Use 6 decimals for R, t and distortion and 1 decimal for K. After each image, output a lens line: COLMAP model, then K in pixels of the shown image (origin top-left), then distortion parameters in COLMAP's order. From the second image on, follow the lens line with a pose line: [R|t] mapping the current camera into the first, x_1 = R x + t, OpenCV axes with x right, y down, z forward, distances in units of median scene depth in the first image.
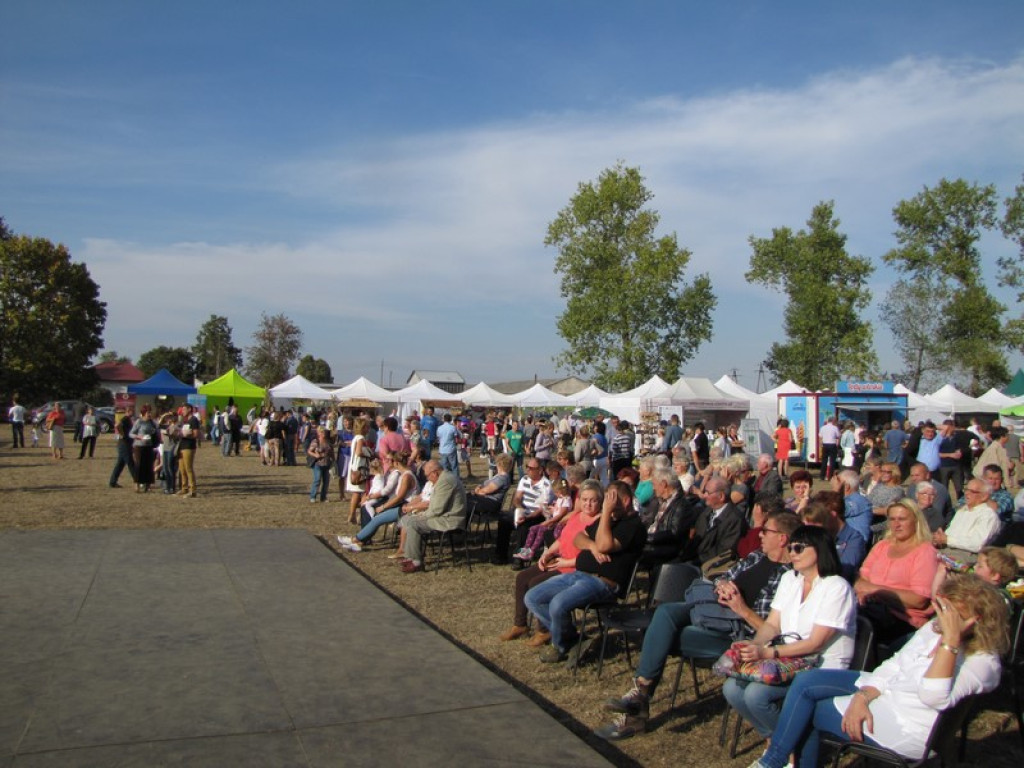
lens RADIAL K [[875.1, 0, 513.0], [0, 875.1, 376.9], [0, 0, 1]] dist [-0.144559, 0.162940]
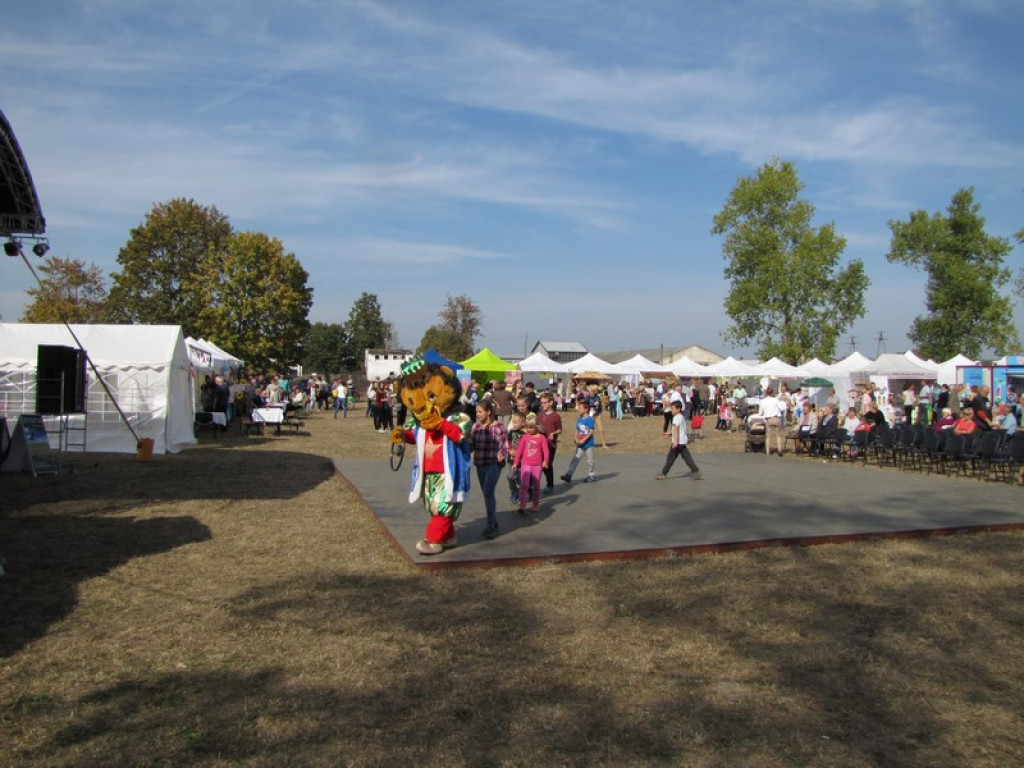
lens RADIAL K [[875.1, 0, 505.0], [0, 875.1, 375.3], [0, 0, 1]] dist [-0.144559, 0.162940]
pose [[0.994326, -0.008350, -0.106050, -0.122224], [0.012188, 0.999292, 0.035599, -0.010735], [0.105678, -0.036690, 0.993723, -0.172672]]
